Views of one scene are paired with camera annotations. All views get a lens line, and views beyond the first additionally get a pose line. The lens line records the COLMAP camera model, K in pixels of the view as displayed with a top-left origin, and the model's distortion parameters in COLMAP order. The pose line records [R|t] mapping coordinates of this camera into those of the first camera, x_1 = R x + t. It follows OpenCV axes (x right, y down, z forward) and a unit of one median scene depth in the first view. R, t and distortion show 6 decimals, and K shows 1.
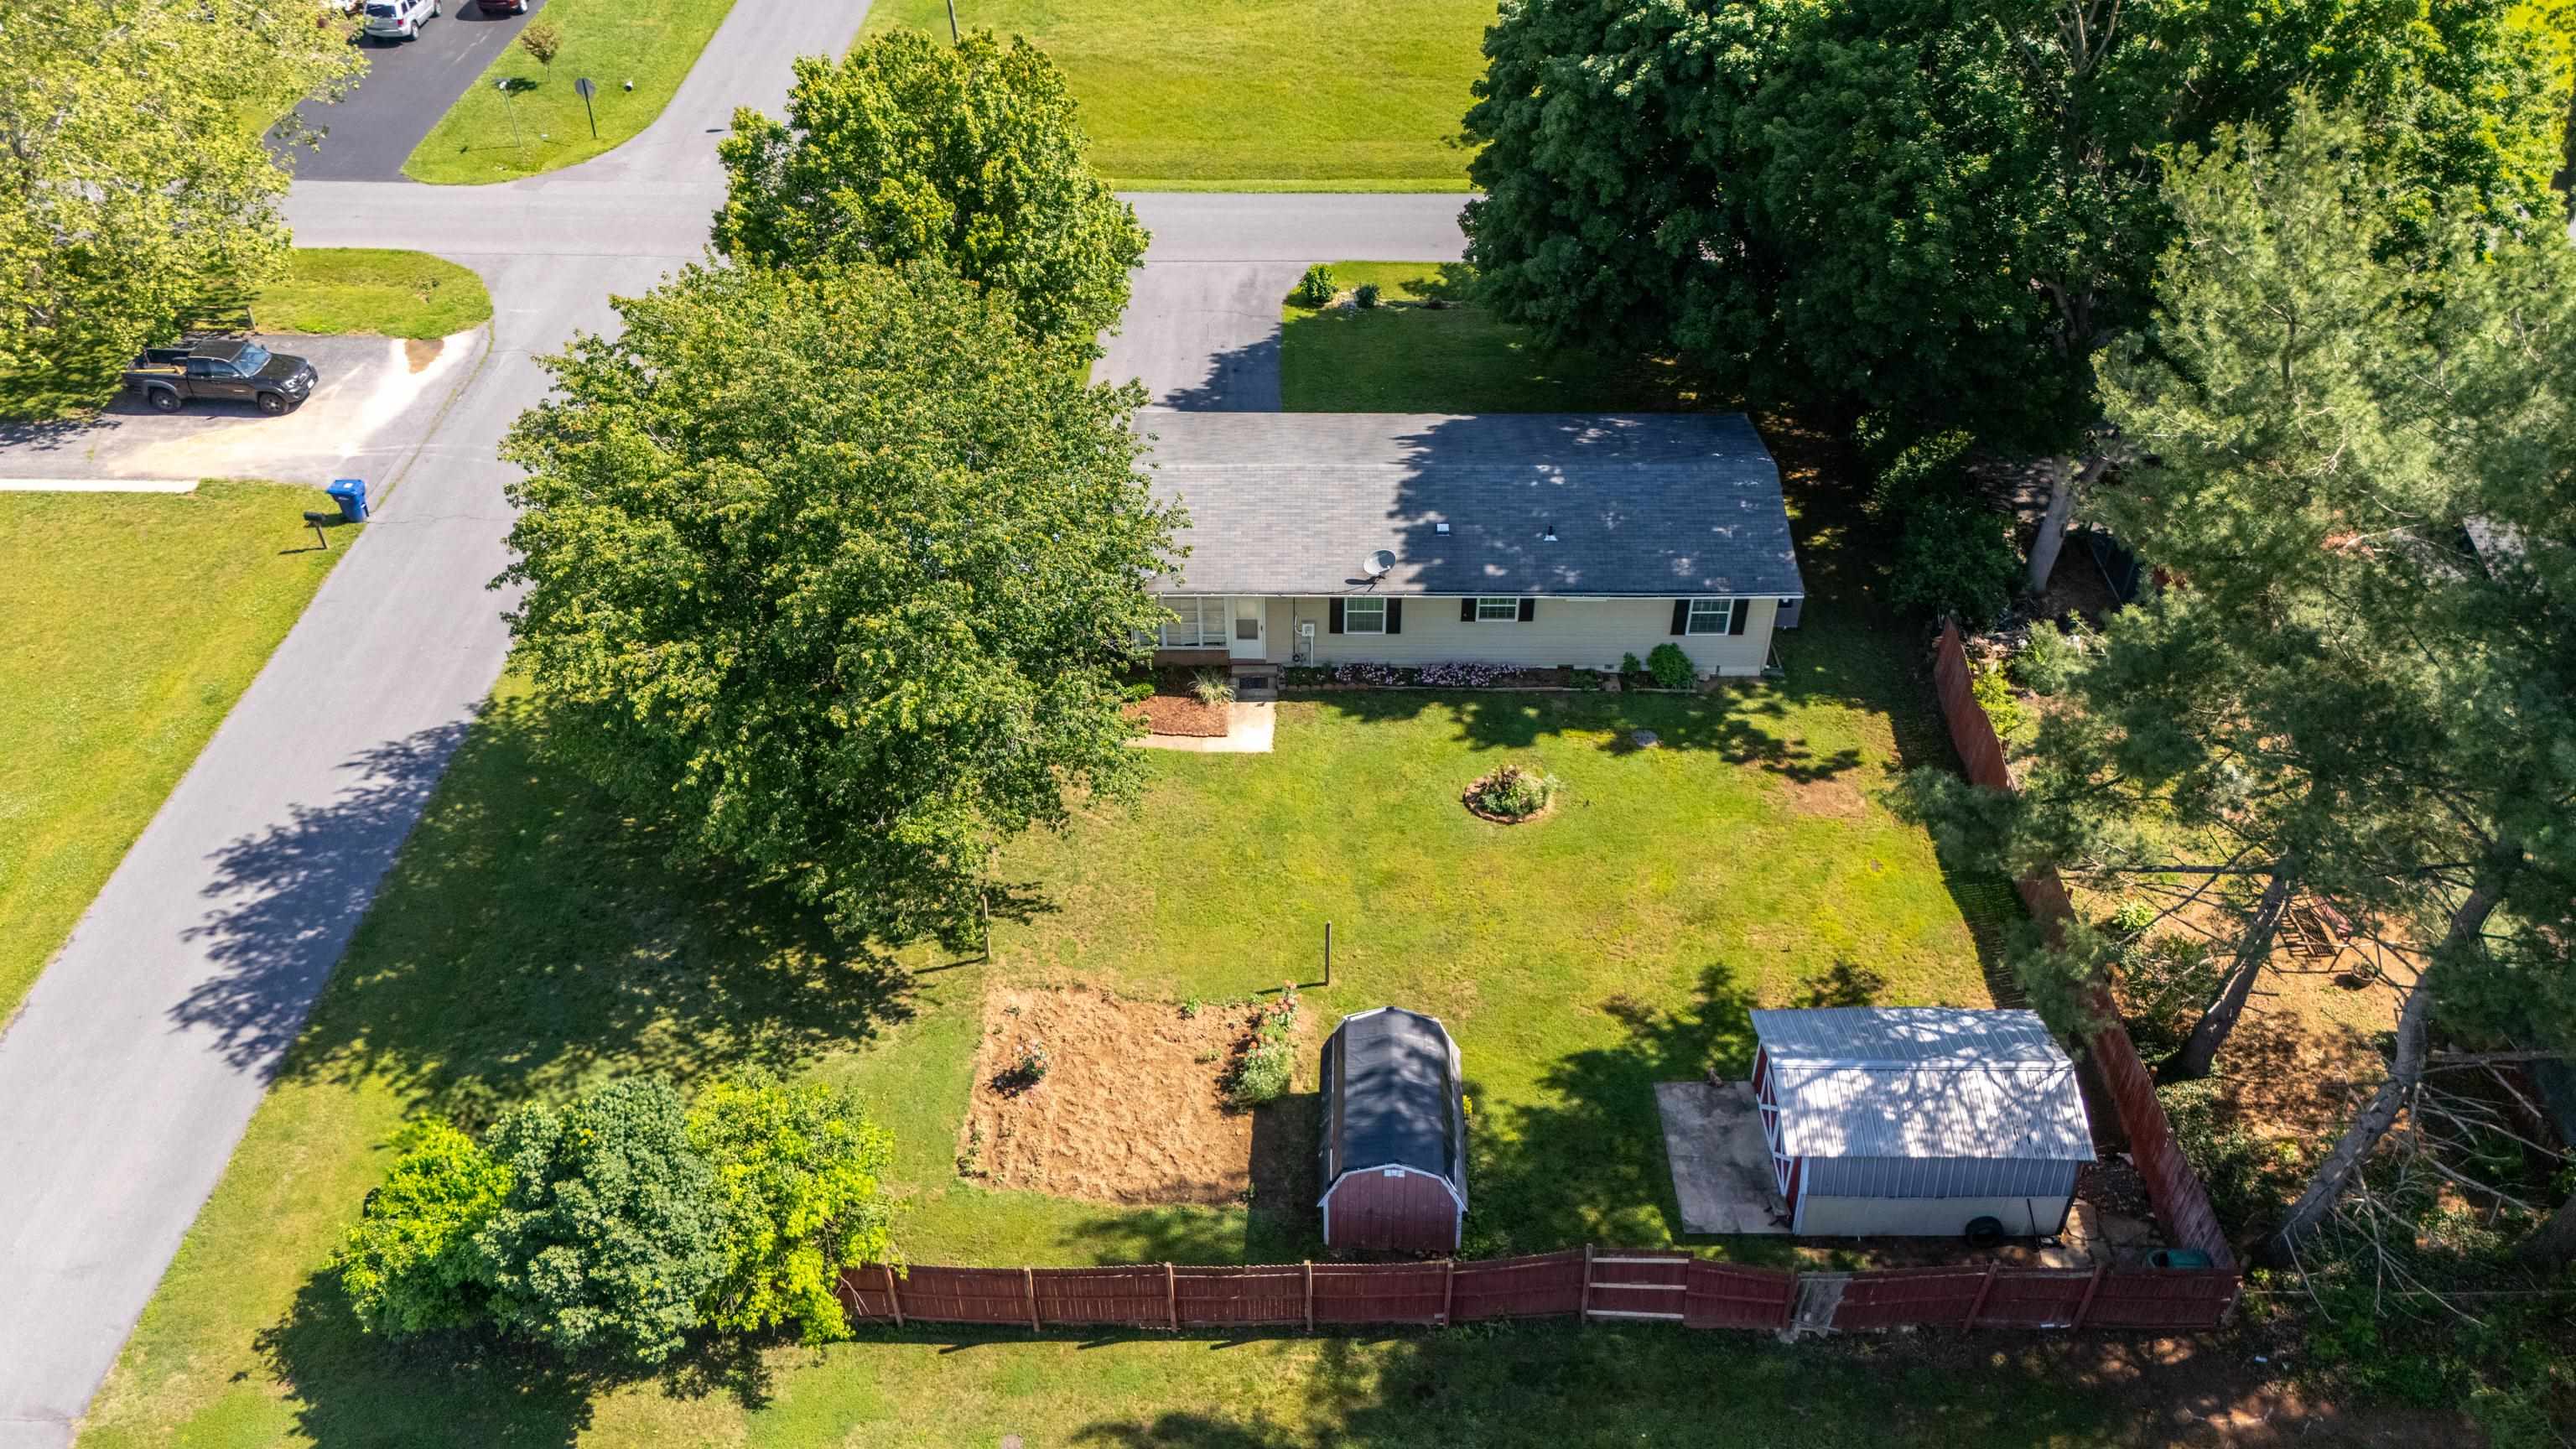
lens RADIAL K [[1907.2, 0, 1283.1], [0, 1907.2, 713.3], [0, 0, 1]] dist [0.080009, -0.076119]
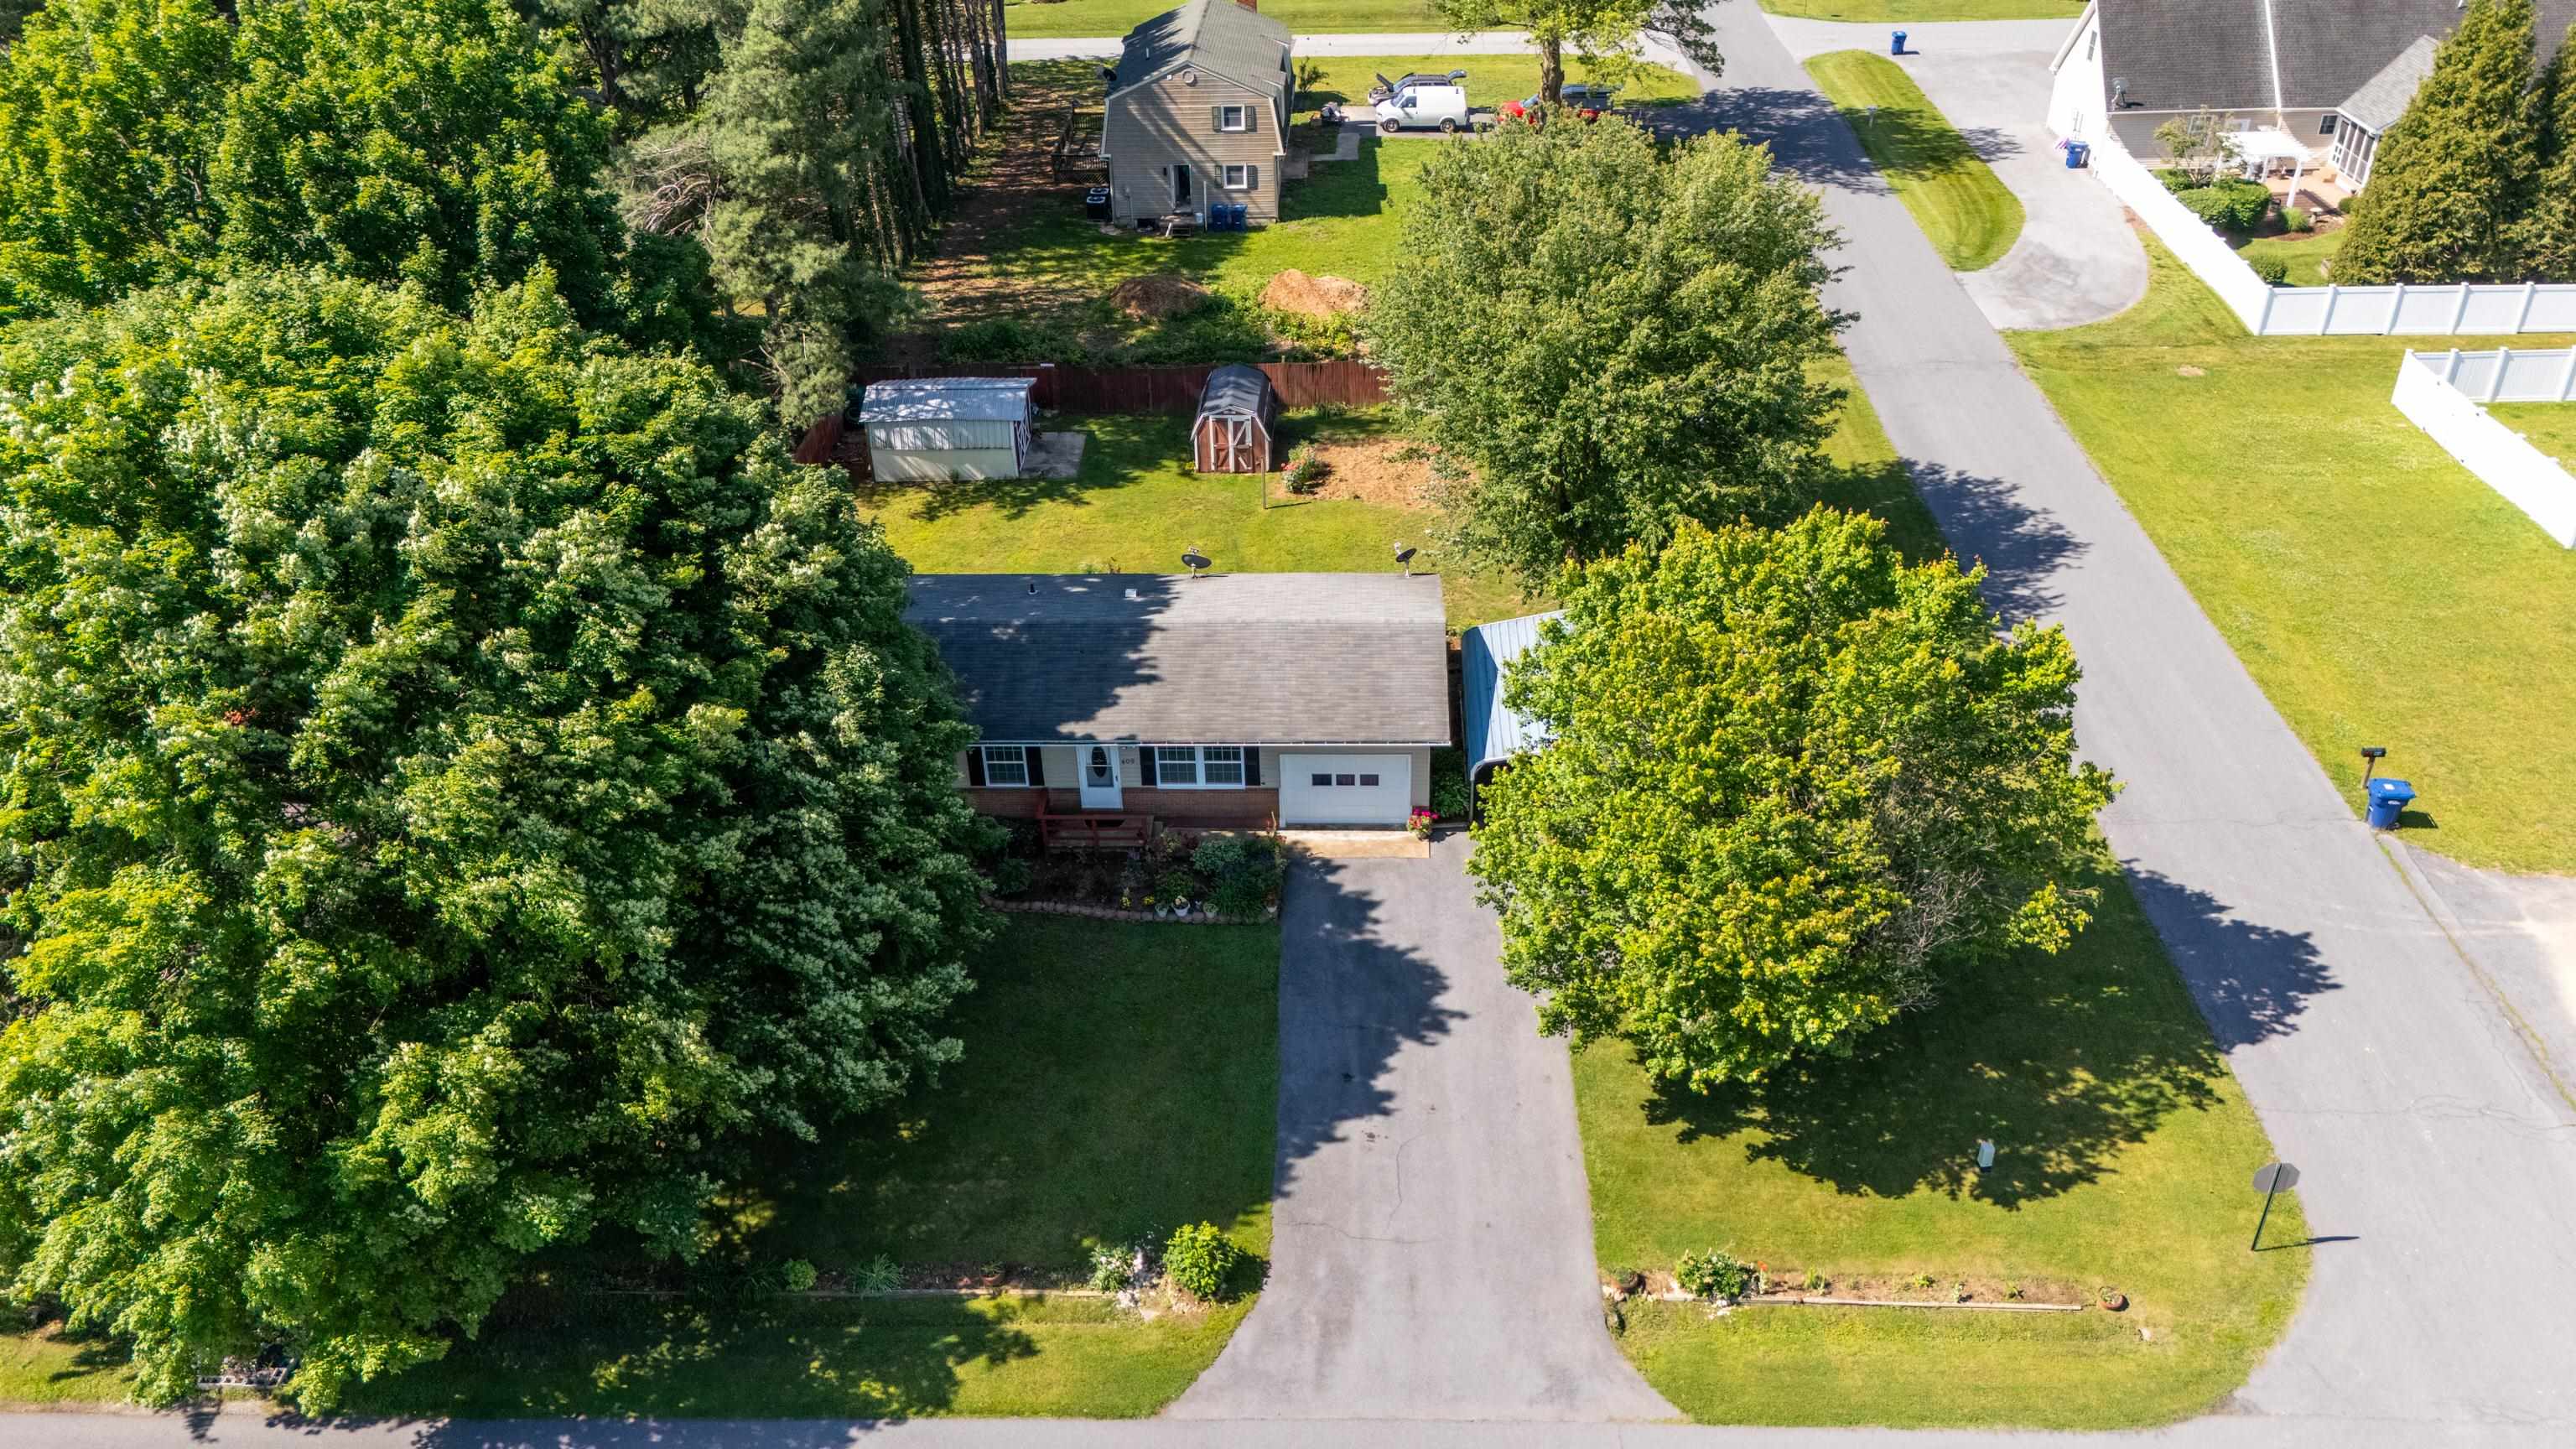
lens RADIAL K [[1916.2, 0, 1288.0], [0, 1916.2, 724.5], [0, 0, 1]] dist [0.085255, -0.083736]
pose [[-0.999060, 0.016467, 0.040089, -0.044551], [0.043220, 0.309943, 0.949772, -1.097368], [0.003214, 0.950612, -0.310364, 1.422625]]
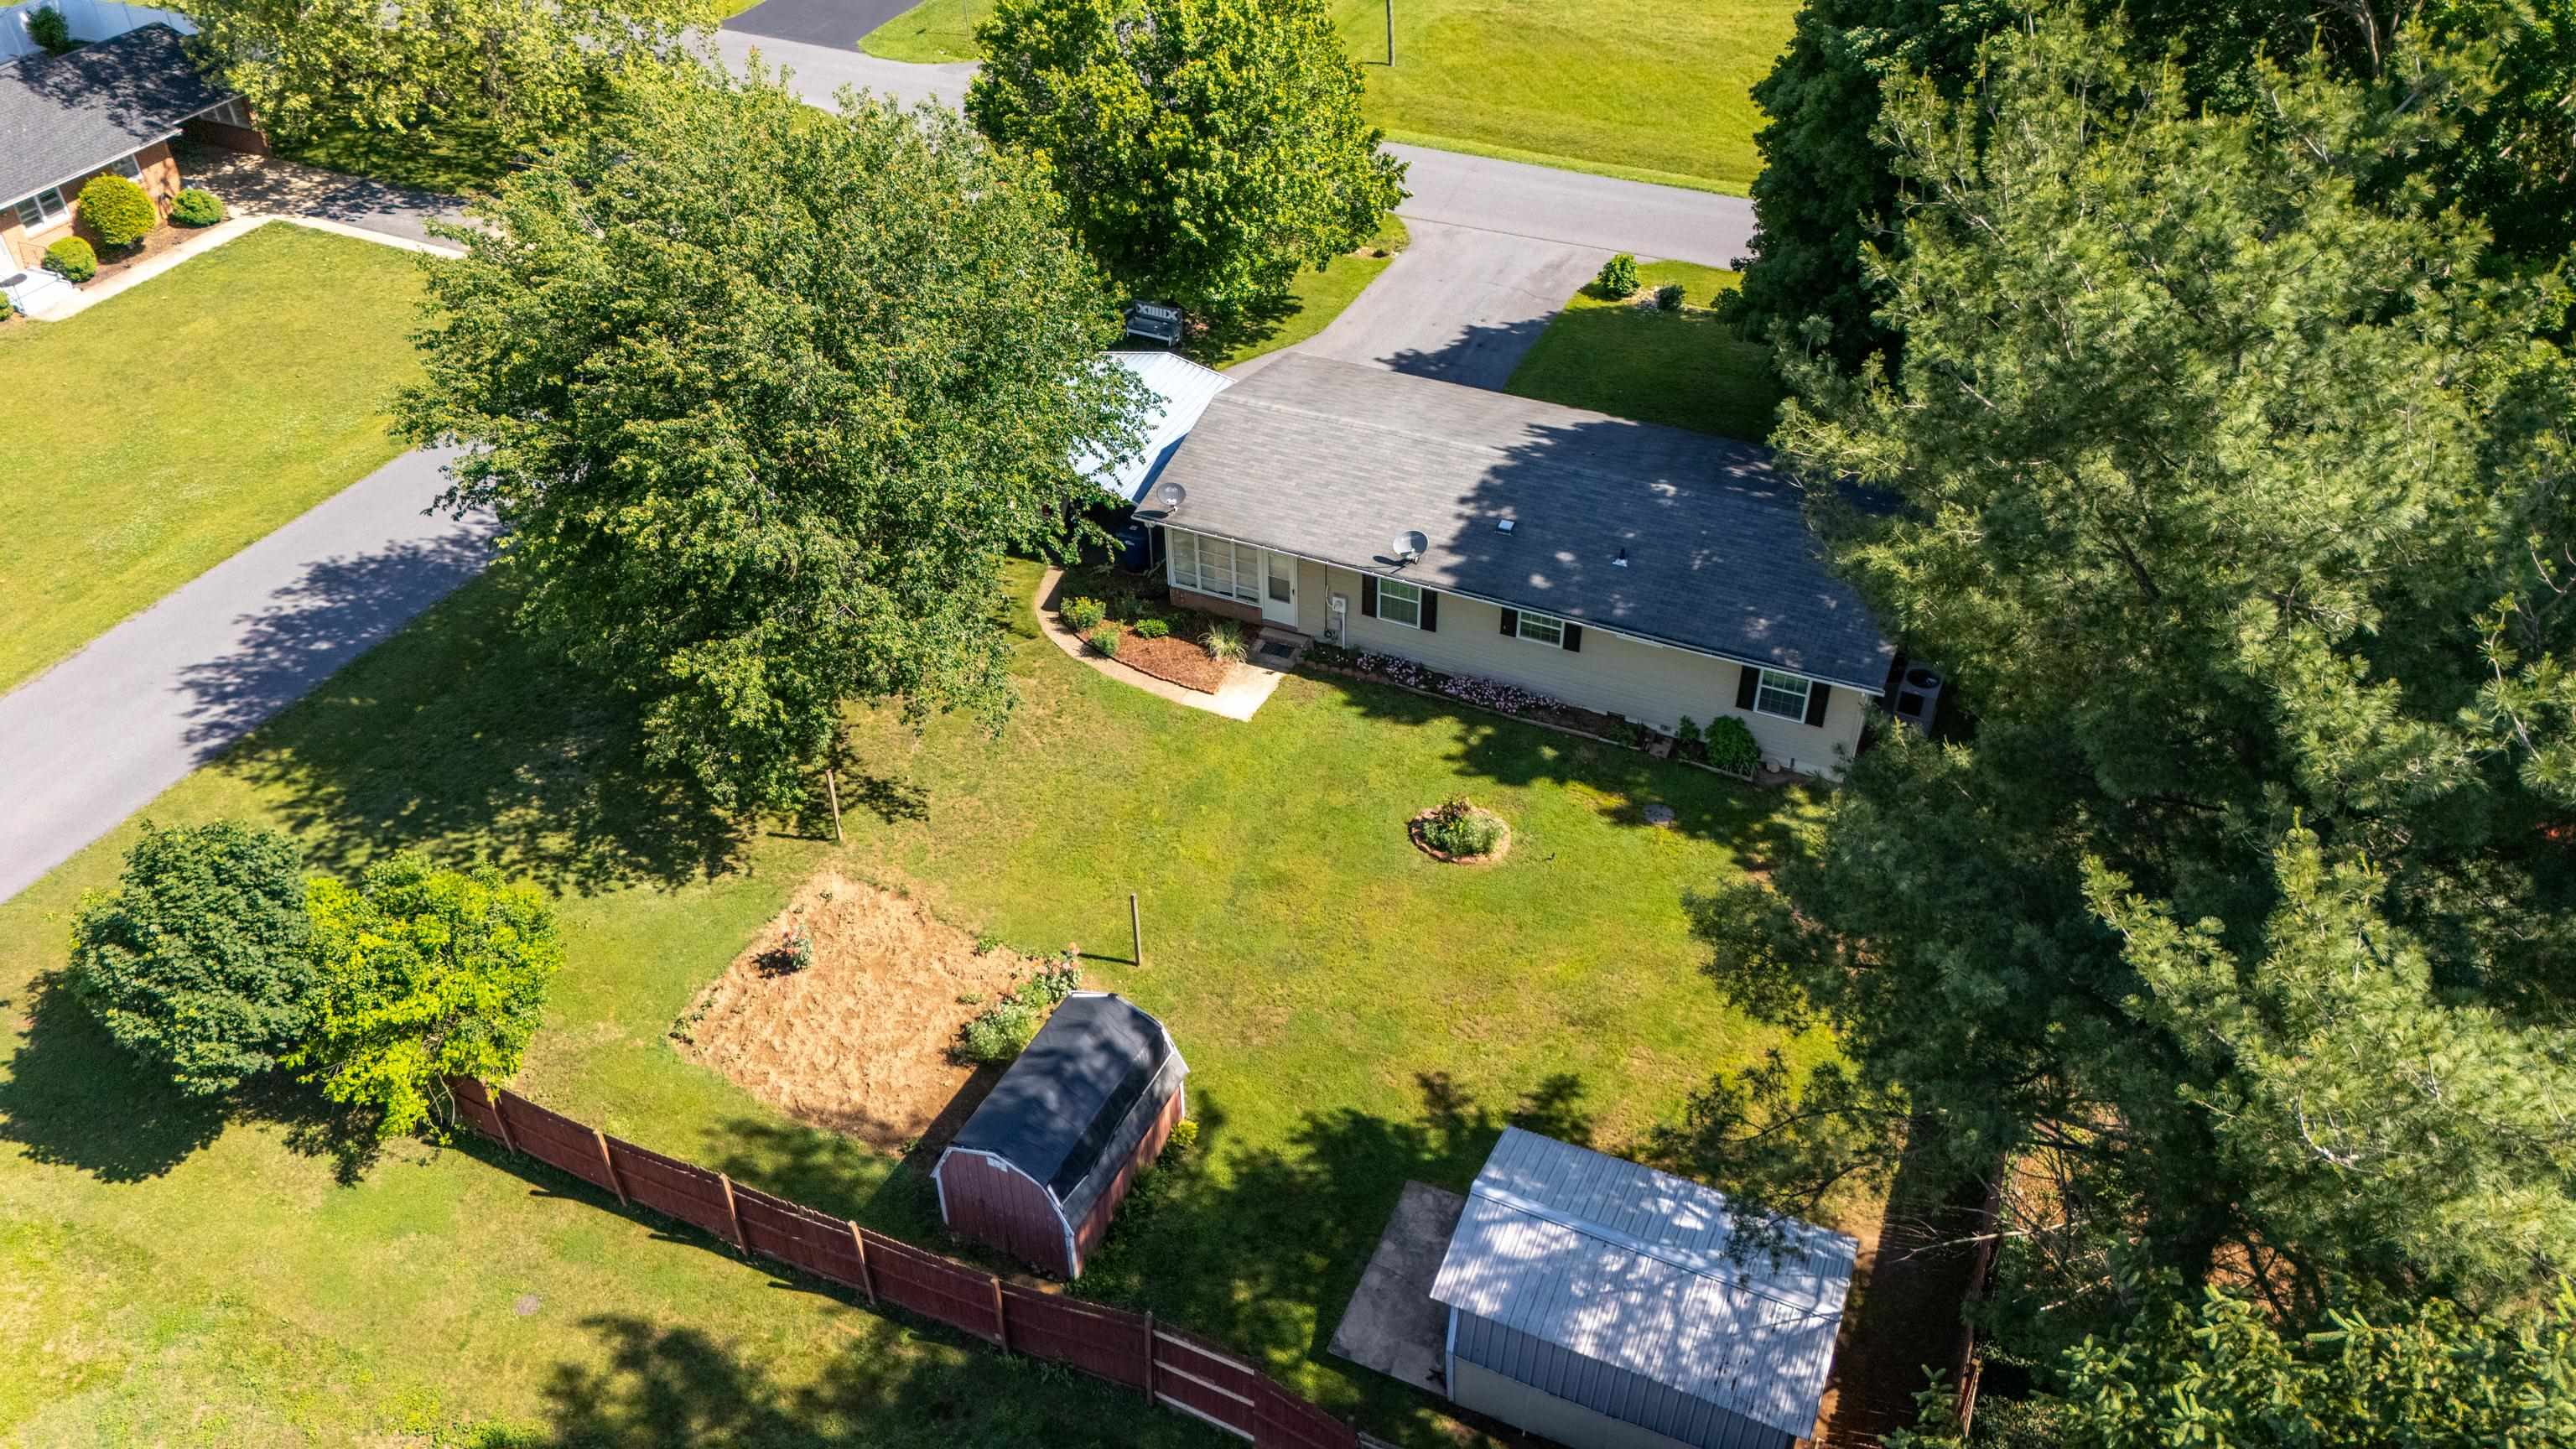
lens RADIAL K [[1901.0, 0, 1288.0], [0, 1901.0, 724.5], [0, 0, 1]] dist [0.066747, -0.059881]
pose [[0.916778, 0.243653, -0.316467, 0.294916], [-0.247111, 0.968528, 0.029825, -0.009916], [0.313774, 0.050860, 0.948135, 0.146450]]
